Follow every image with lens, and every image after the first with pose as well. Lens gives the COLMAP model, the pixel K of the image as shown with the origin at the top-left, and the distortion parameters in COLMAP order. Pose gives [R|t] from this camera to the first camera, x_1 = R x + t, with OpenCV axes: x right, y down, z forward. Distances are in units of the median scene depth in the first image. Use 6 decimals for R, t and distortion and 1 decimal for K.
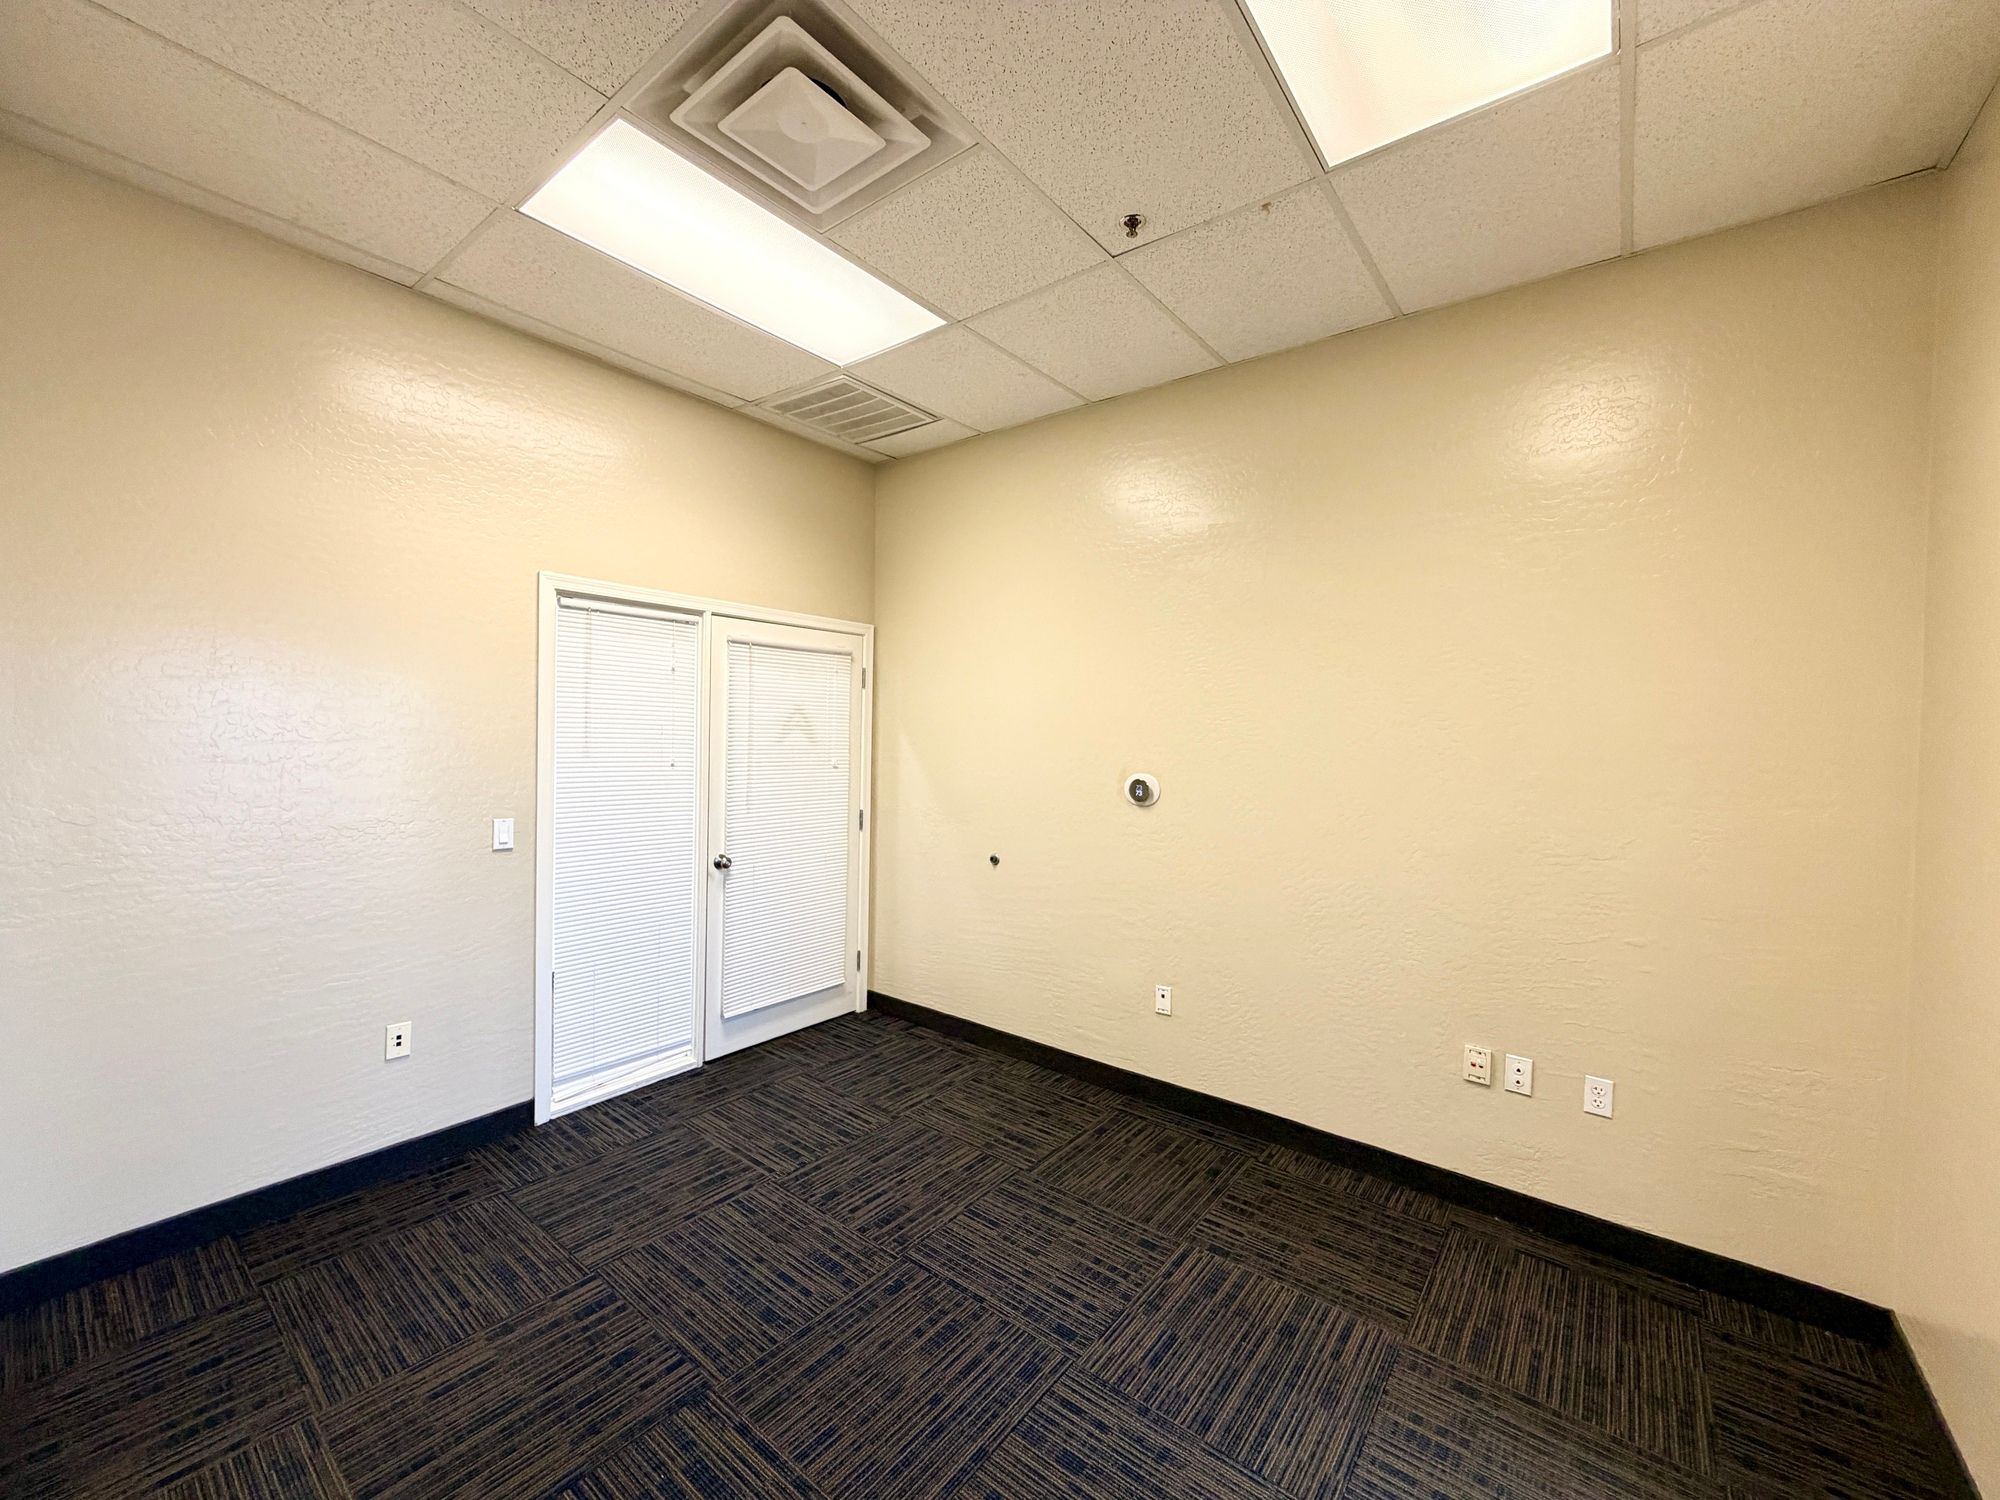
lens RADIAL K [[802.3, 0, 991.8], [0, 802.3, 752.2], [0, 0, 1]] dist [0.002861, 0.000157]
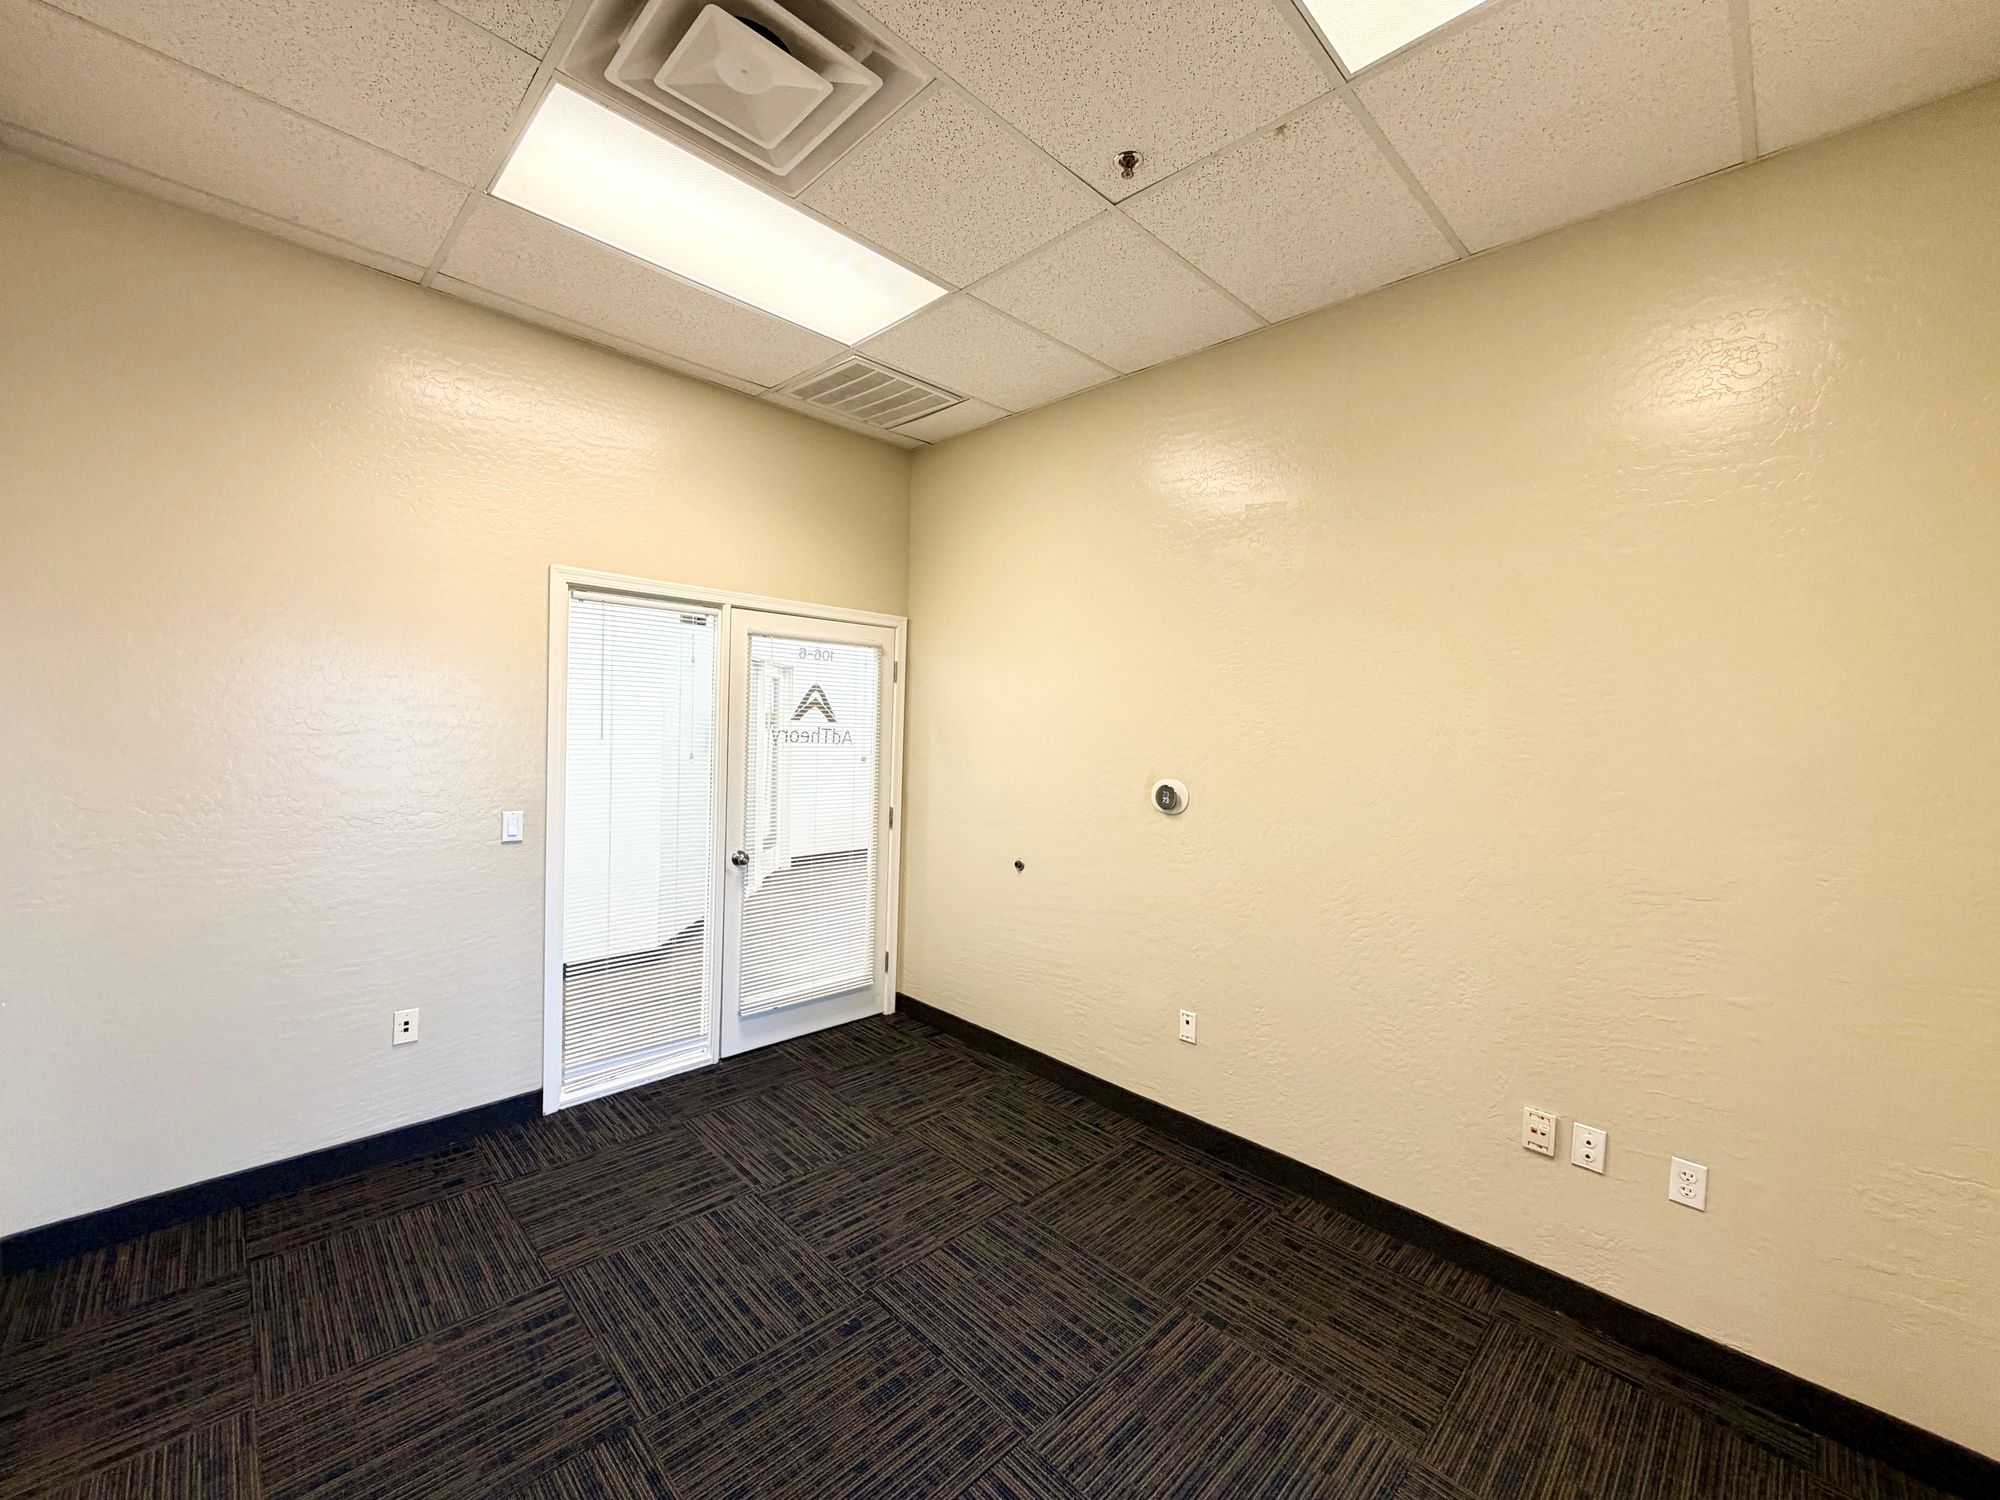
lens RADIAL K [[802.3, 0, 990.6], [0, 802.3, 751.8], [0, 0, 1]] dist [0.002861, 0.000157]
pose [[0.992410, 0.018110, -0.121629, 0.131875], [-0.016801, 0.999789, 0.011780, -0.016683], [0.121817, -0.009647, 0.992506, 0.089847]]
